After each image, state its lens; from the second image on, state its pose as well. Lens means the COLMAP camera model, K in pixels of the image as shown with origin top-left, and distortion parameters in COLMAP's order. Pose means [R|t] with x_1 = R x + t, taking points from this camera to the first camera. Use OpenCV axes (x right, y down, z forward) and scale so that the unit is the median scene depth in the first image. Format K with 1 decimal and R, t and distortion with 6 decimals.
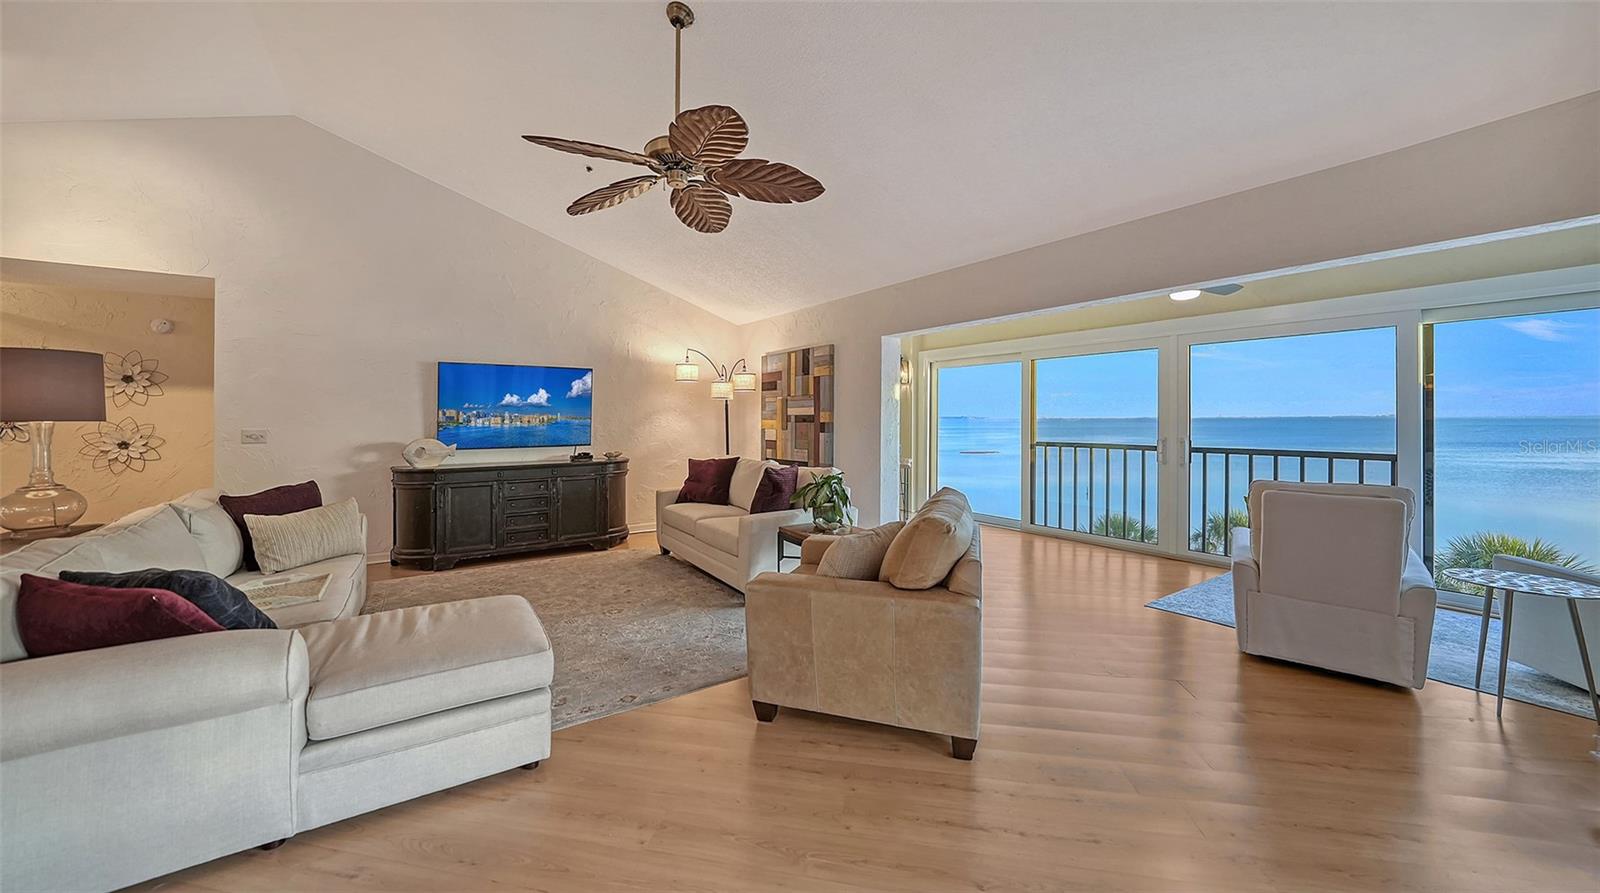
lens RADIAL K [[575.0, 0, 763.3], [0, 575.0, 420.5], [0, 0, 1]] dist [-0.008205, 0.000057]
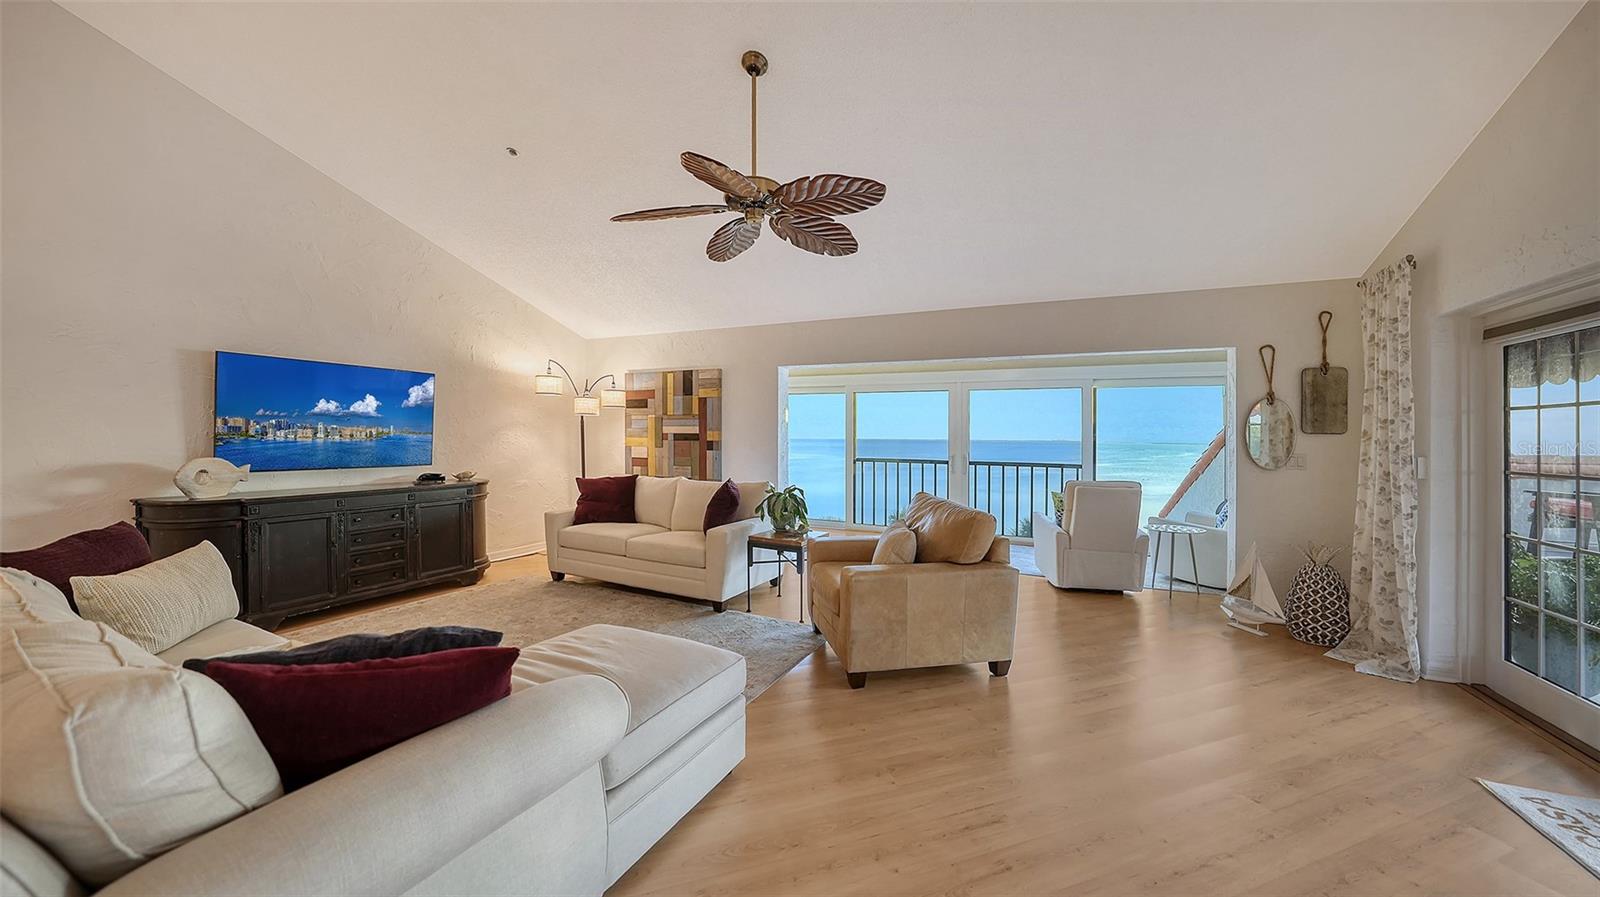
lens RADIAL K [[554.7, 0, 800.3], [0, 554.7, 445.0], [0, 0, 1]] dist [-0.006076, 0.000215]
pose [[0.851964, 0.007754, 0.523543, -0.281902], [-0.014065, 0.999868, 0.008078, 0.000258], [-0.523411, -0.014246, 0.851961, 0.027063]]
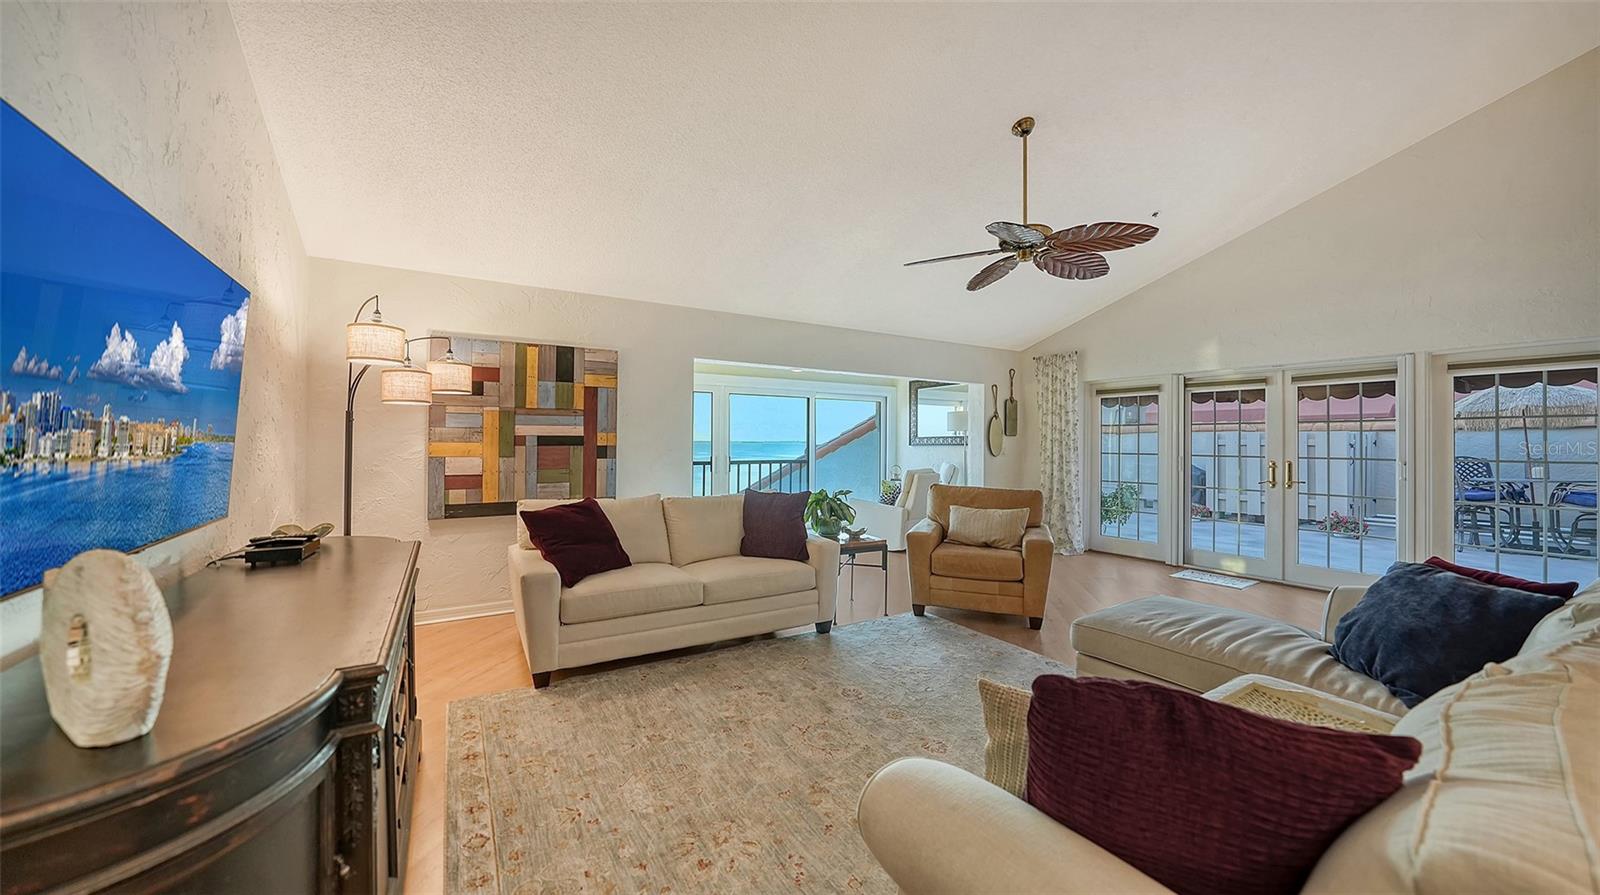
lens RADIAL K [[564.9, 0, 807.4], [0, 564.9, 443.7], [0, 0, 1]] dist [-0.032814, -0.000017]
pose [[0.020624, -0.001462, 0.999786, -0.645672], [-0.000510, 0.999999, 0.001473, -0.000740], [-0.999787, -0.000540, 0.020624, 0.673207]]
